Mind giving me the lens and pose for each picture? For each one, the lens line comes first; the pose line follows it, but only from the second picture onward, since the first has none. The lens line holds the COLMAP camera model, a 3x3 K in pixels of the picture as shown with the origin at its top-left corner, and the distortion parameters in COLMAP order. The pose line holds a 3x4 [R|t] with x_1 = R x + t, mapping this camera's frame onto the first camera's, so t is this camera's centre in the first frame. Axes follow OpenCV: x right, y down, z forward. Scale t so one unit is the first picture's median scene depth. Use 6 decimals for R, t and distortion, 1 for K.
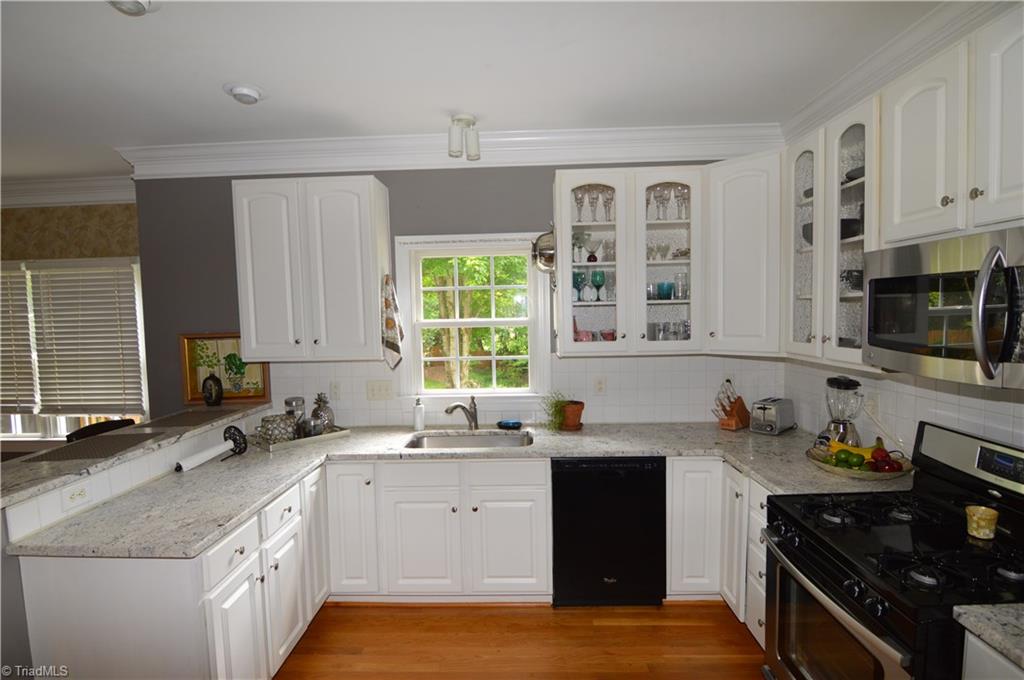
lens RADIAL K [[501.6, 0, 506.8], [0, 501.6, 347.4], [0, 0, 1]] dist [-0.003834, -0.012185]
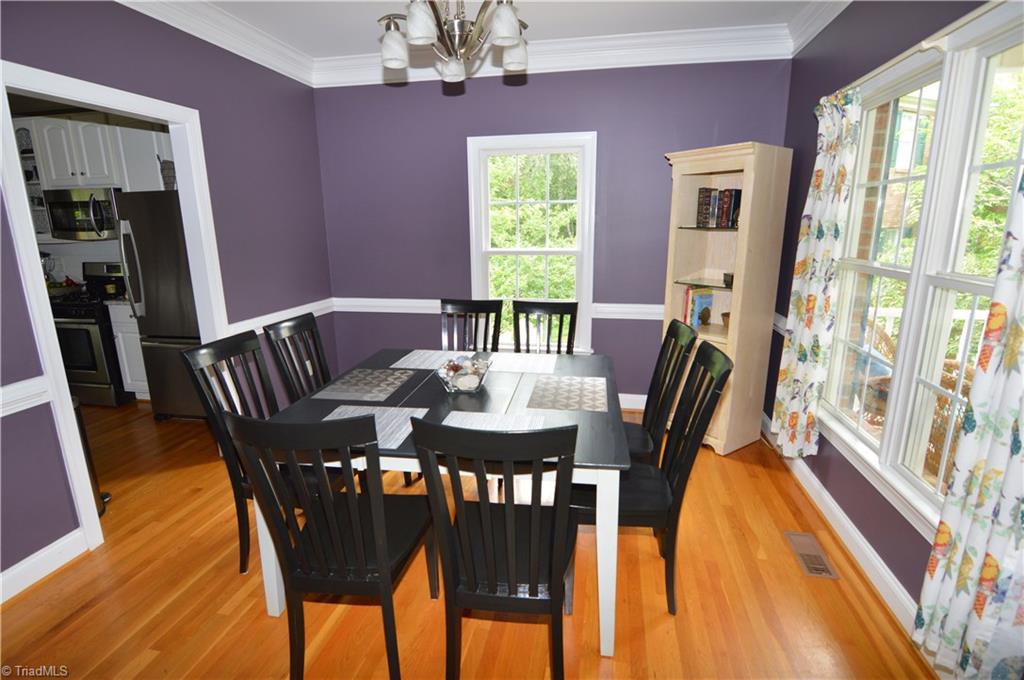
lens RADIAL K [[501.6, 0, 506.8], [0, 501.6, 347.4], [0, 0, 1]] dist [-0.003834, -0.012185]
pose [[0.167127, -0.220677, 0.960921, -1.292716], [0.068729, 0.974866, 0.211926, 0.186694], [-0.983537, 0.030624, 0.178094, -1.512612]]
